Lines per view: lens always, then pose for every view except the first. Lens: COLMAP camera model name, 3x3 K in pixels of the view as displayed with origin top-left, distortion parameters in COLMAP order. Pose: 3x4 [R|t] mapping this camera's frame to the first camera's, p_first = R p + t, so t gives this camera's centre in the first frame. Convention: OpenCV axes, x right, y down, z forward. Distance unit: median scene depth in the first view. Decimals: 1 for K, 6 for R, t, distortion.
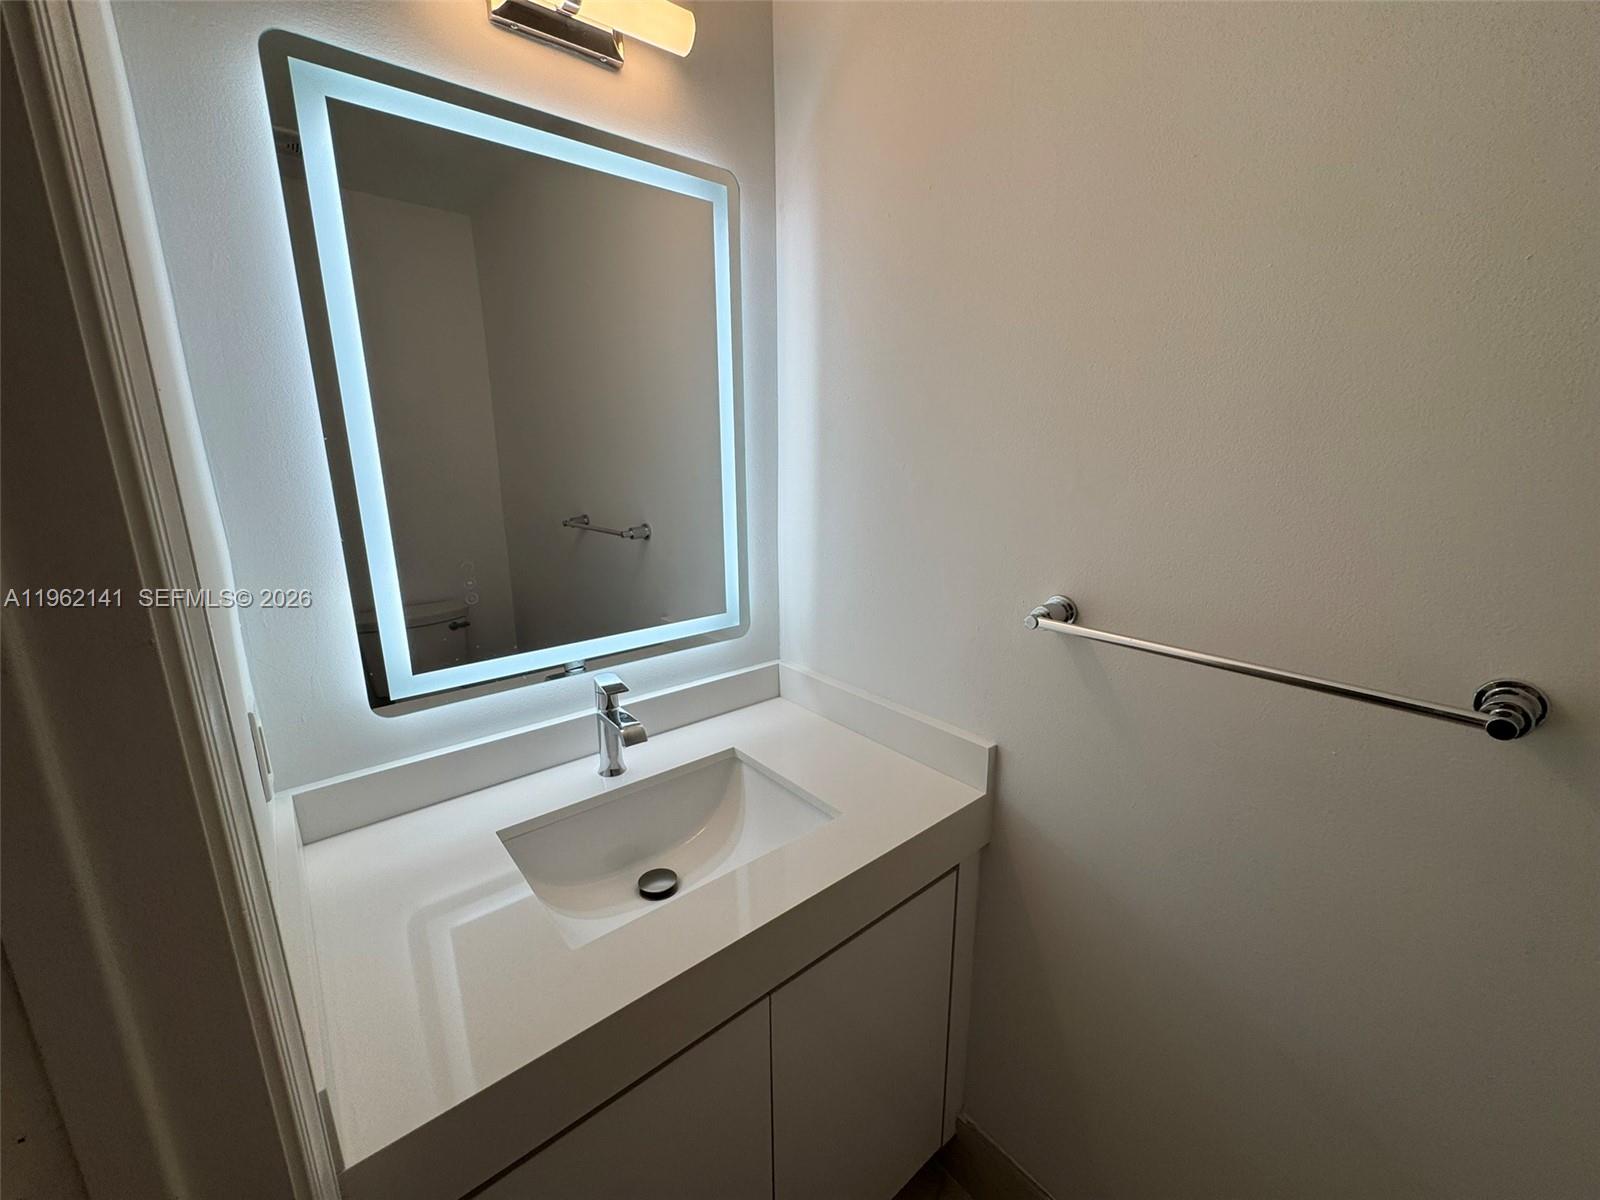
lens RADIAL K [[639.5, 0, 800.0], [0, 639.5, 600.0], [0, 0, 1]] dist [0.001391, 0.000127]
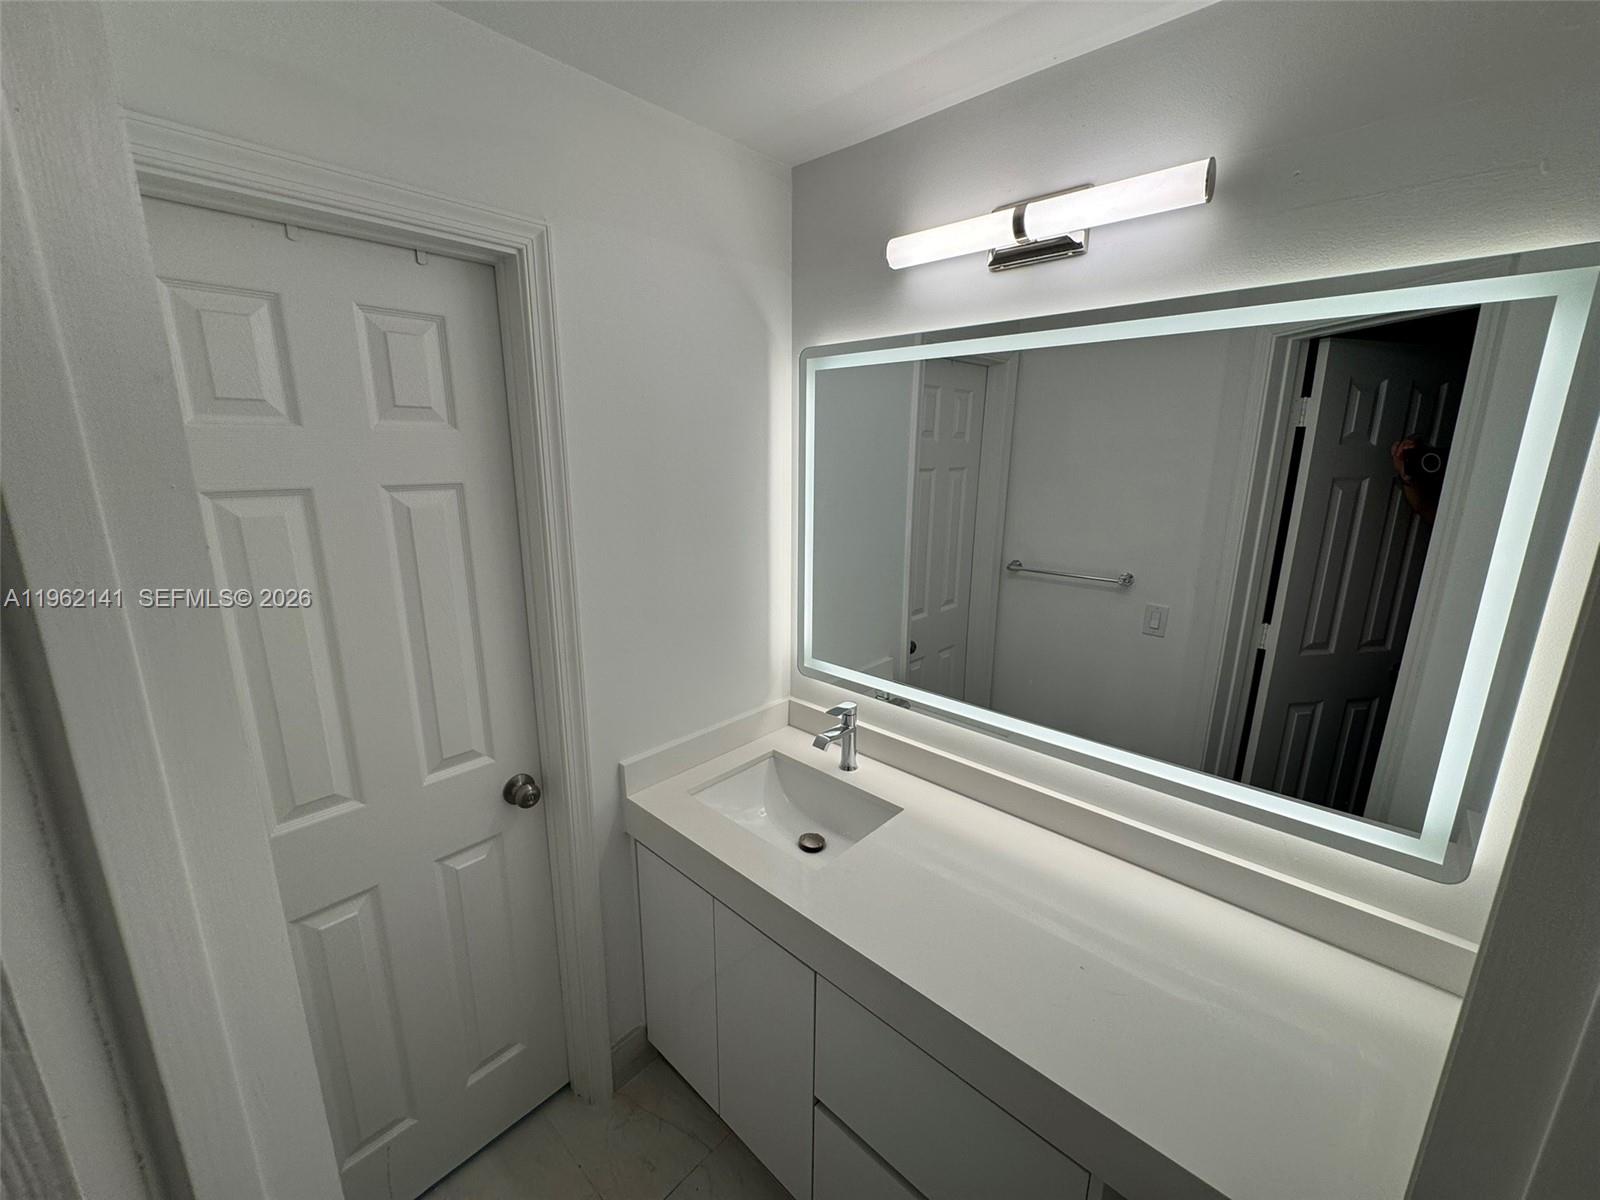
lens RADIAL K [[639.5, 0, 800.0], [0, 639.5, 600.0], [0, 0, 1]] dist [0.001391, 0.000127]
pose [[0.124824, 0.230759, -0.964971, 1.099431], [-0.233628, 0.952066, 0.197452, -0.392021], [0.964280, 0.200798, 0.172753, 0.604541]]
